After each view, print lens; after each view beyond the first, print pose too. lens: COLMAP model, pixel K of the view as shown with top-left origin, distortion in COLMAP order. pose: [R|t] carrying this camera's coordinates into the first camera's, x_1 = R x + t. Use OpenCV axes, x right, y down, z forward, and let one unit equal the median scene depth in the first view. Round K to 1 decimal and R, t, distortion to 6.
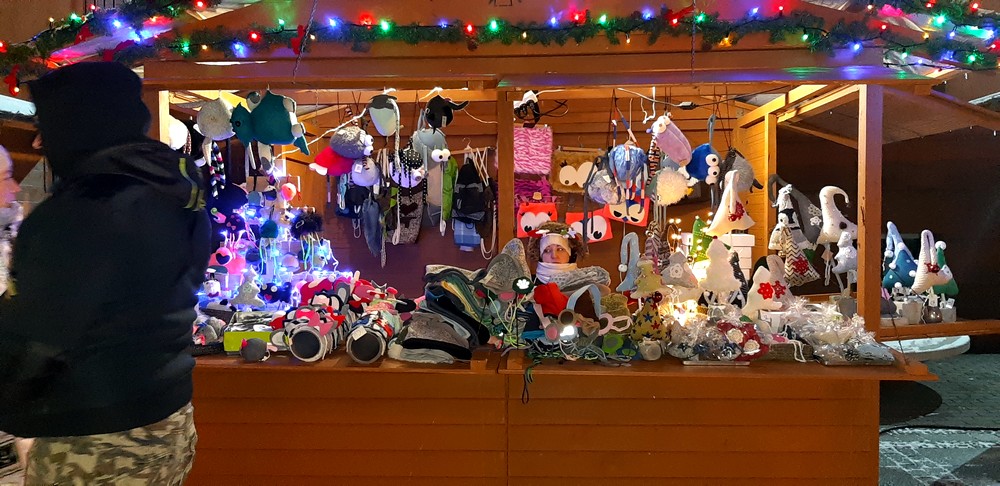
lens RADIAL K [[790.0, 0, 523.4], [0, 790.0, 238.4], [0, 0, 1]] dist [0.106891, -0.205197]
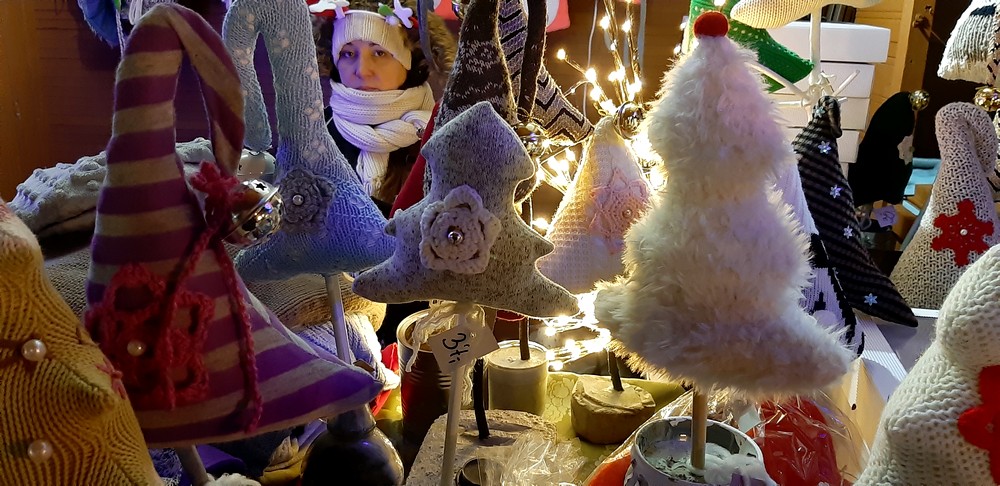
lens RADIAL K [[790.0, 0, 523.4], [0, 790.0, 238.4], [0, 0, 1]] dist [0.106891, -0.205197]
pose [[0.996328, 0.051474, -0.068422, 0.185272], [-0.032720, 0.967358, 0.251291, 0.001391], [0.079123, -0.248129, 0.965490, 0.717204]]
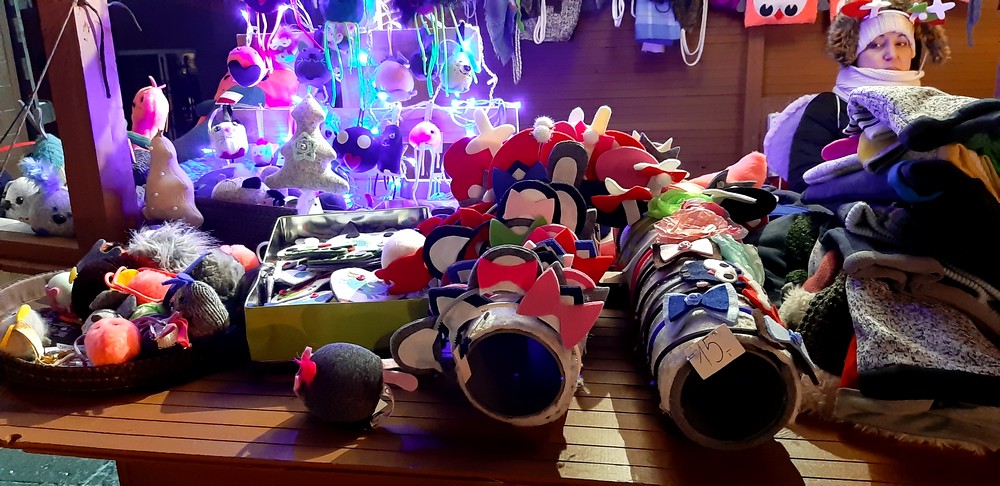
lens RADIAL K [[790.0, 0, 523.4], [0, 790.0, 238.4], [0, 0, 1]] dist [0.106891, -0.205197]
pose [[0.997347, 0.000097, -0.072788, -0.190378], [0.017270, 0.971129, 0.237930, 0.011942], [0.070709, -0.238556, 0.968551, 0.559740]]
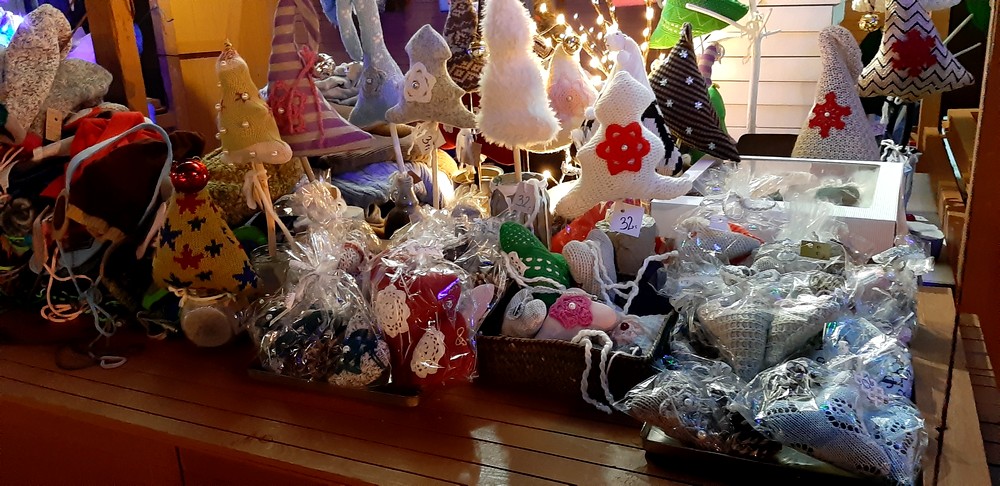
lens RADIAL K [[790.0, 0, 523.4], [0, 790.0, 238.4], [0, 0, 1]] dist [0.106891, -0.205197]
pose [[0.935849, 0.072433, -0.344877, 0.316985], [0.026684, 0.961273, 0.274302, 0.009086], [0.351390, -0.265908, 0.897674, 0.564767]]
